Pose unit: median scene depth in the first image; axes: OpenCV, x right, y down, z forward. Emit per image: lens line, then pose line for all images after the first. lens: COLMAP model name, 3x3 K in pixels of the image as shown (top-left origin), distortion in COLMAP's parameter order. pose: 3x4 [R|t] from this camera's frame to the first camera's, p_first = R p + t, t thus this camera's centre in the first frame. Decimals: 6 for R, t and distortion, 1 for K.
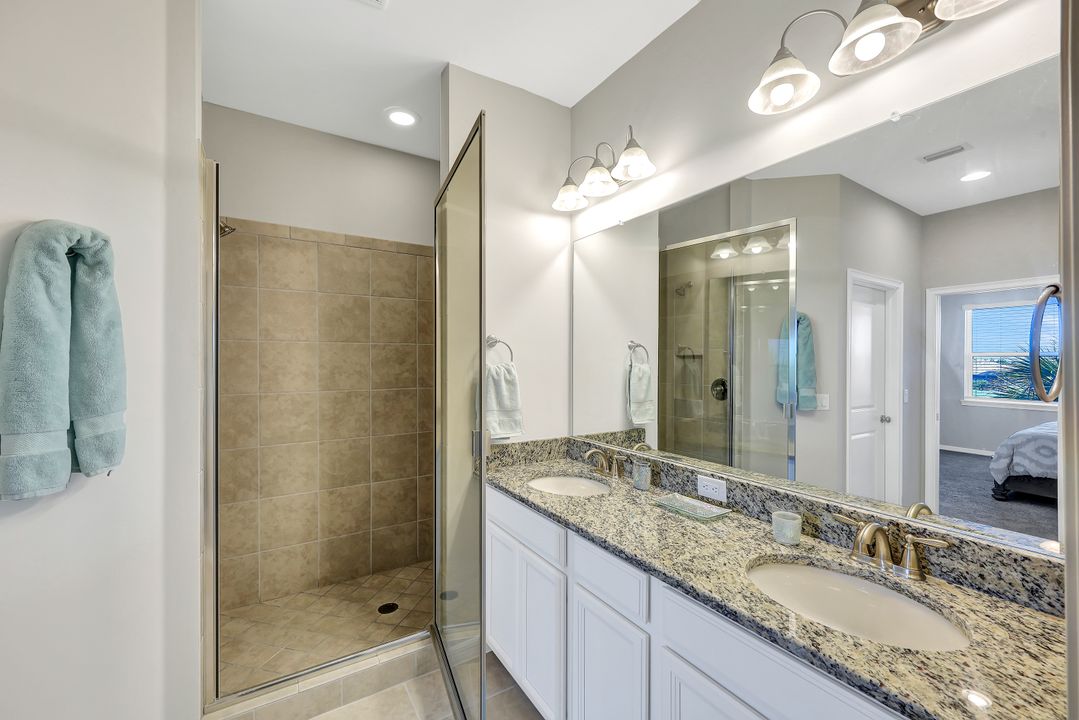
lens RADIAL K [[441.2, 0, 538.4], [0, 441.2, 359.1], [0, 0, 1]] dist [0.003326, 0.000226]
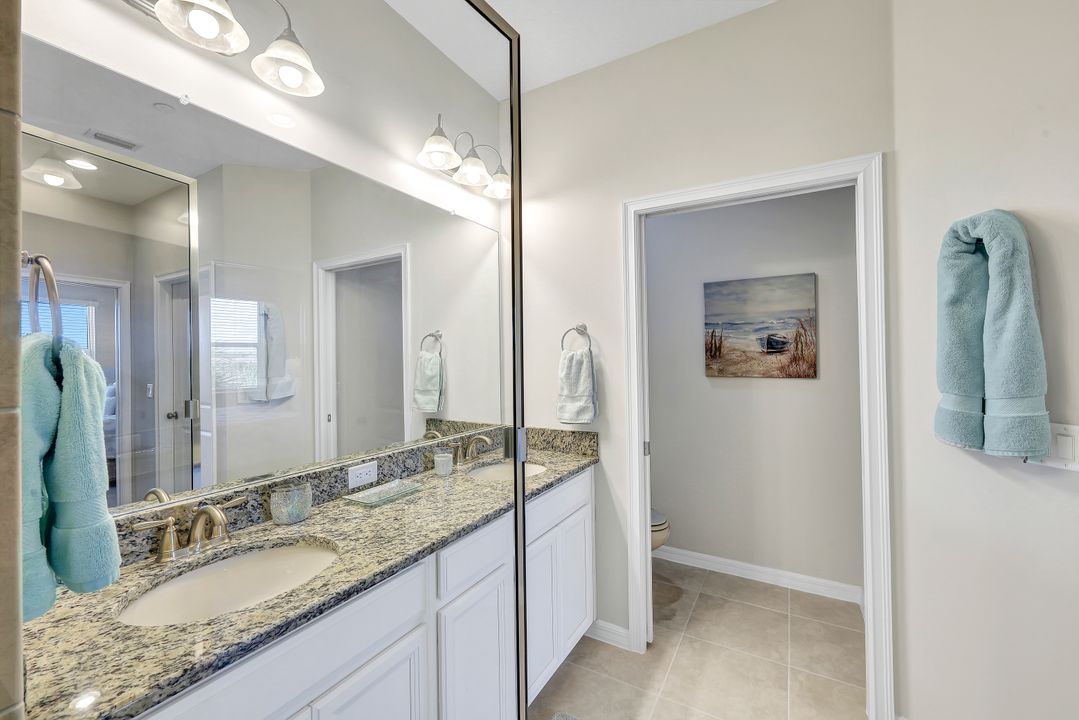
lens RADIAL K [[441.2, 0, 537.5], [0, 441.2, 361.5], [0, 0, 1]] dist [0.003326, 0.000226]
pose [[-0.480136, -0.002201, 0.877191, -0.685872], [0.002455, 0.999990, 0.003854, 0.036411], [-0.877190, 0.004004, -0.480126, 1.164640]]
